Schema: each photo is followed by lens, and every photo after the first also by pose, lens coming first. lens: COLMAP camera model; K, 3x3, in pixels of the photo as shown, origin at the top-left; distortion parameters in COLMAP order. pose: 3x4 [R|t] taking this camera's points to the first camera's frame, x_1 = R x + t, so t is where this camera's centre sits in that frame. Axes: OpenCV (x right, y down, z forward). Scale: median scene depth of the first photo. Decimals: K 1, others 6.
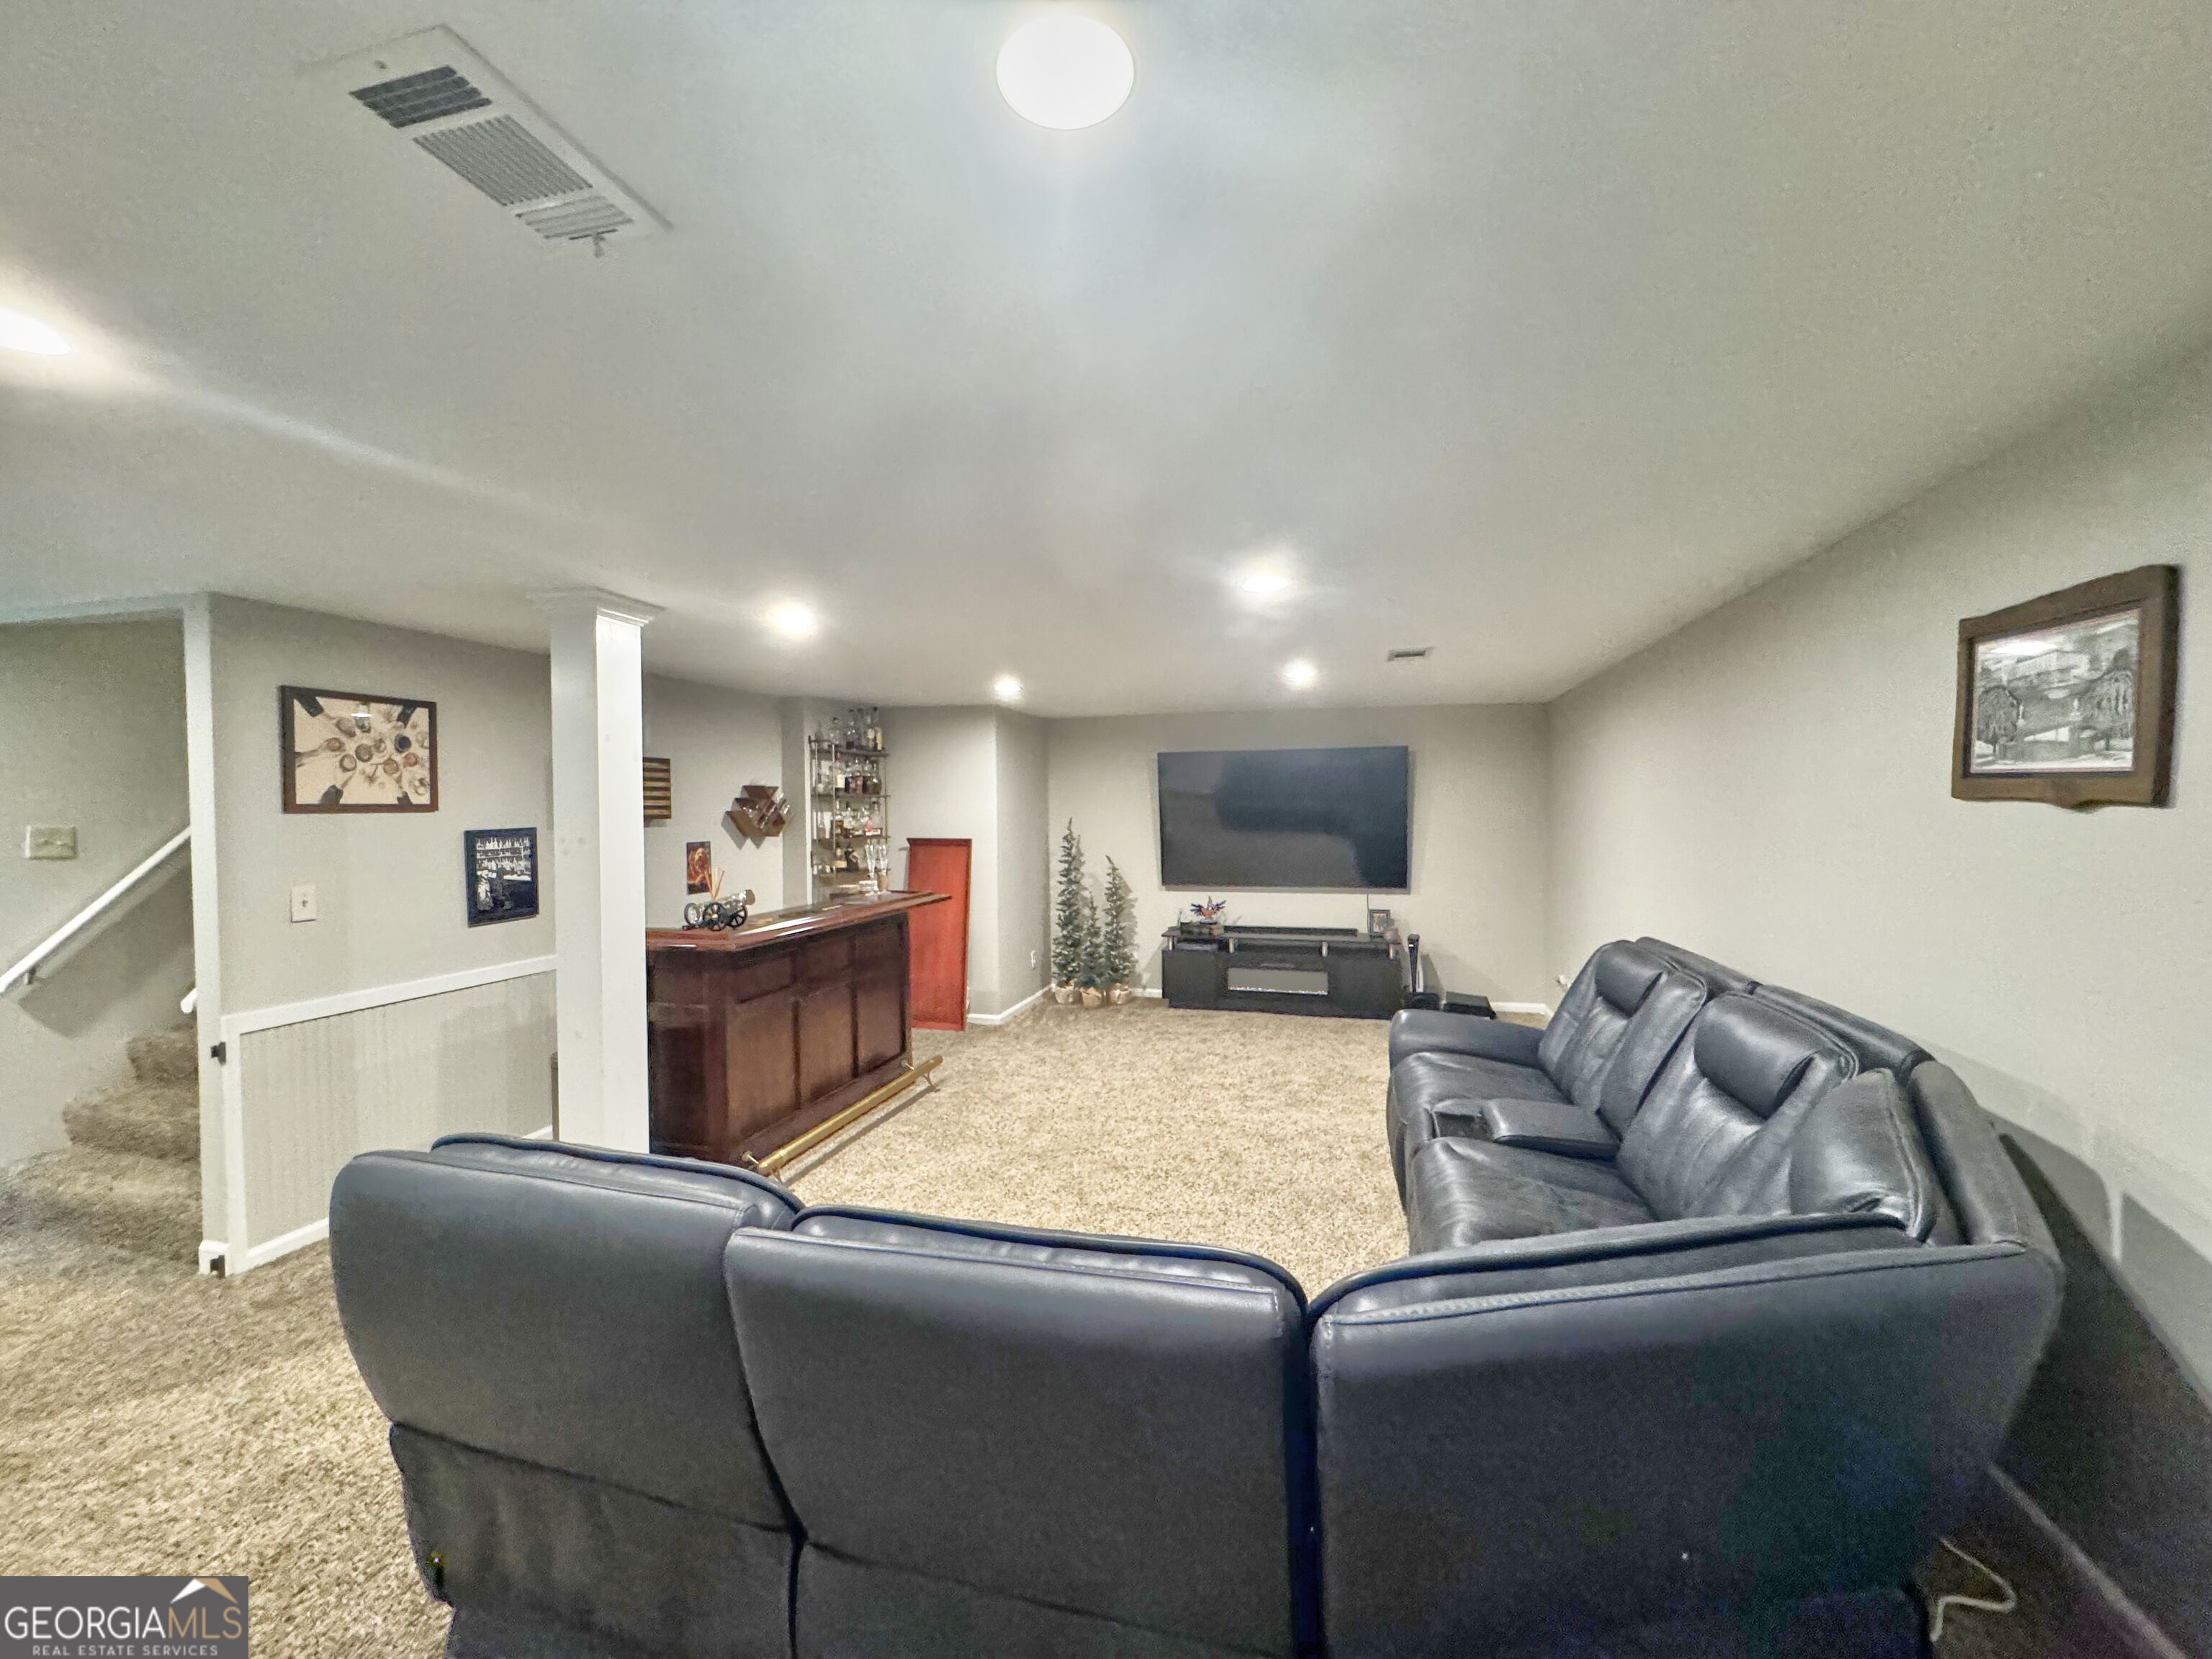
lens RADIAL K [[883.2, 0, 1111.8], [0, 883.2, 837.8], [0, 0, 1]] dist [-0.006101, 0.000229]
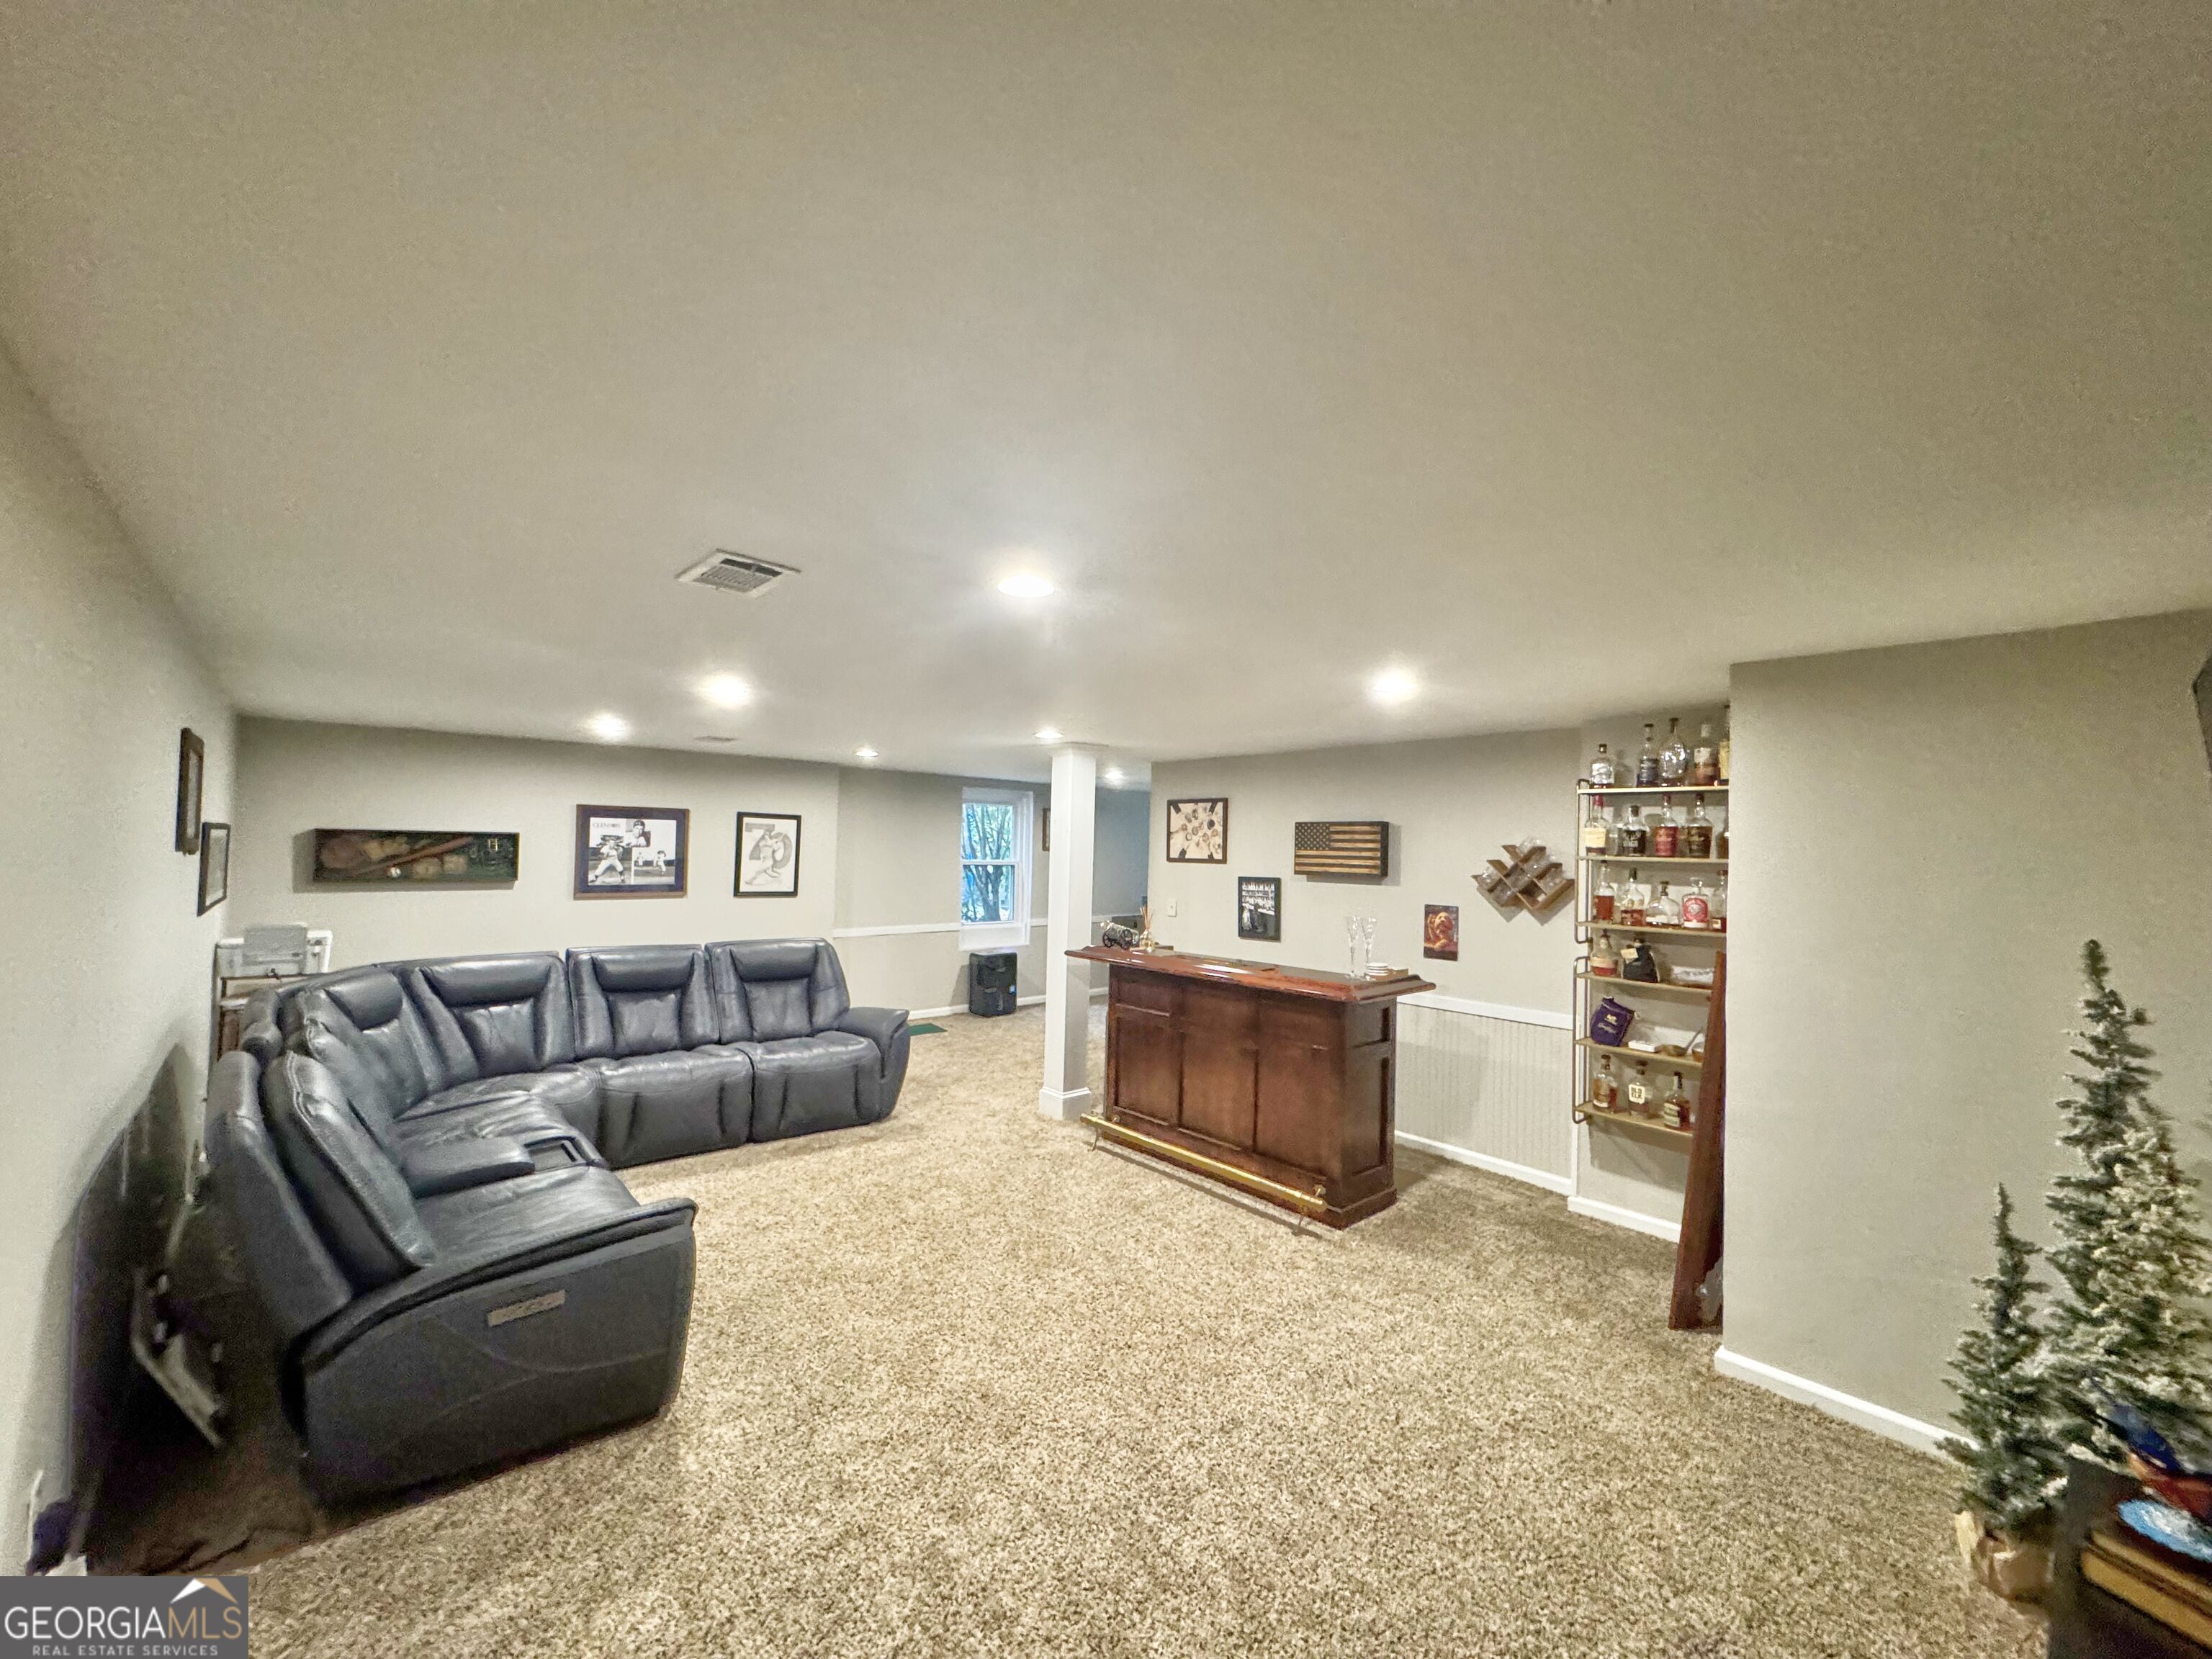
lens RADIAL K [[883.2, 0, 1106.2], [0, 883.2, 827.8], [0, 0, 1]] dist [-0.006101, 0.000229]
pose [[-0.537228, -0.034217, -0.842743, 0.755161], [-0.055574, 0.998441, -0.005111, -0.076628], [0.841604, 0.044089, -0.538292, 1.710295]]
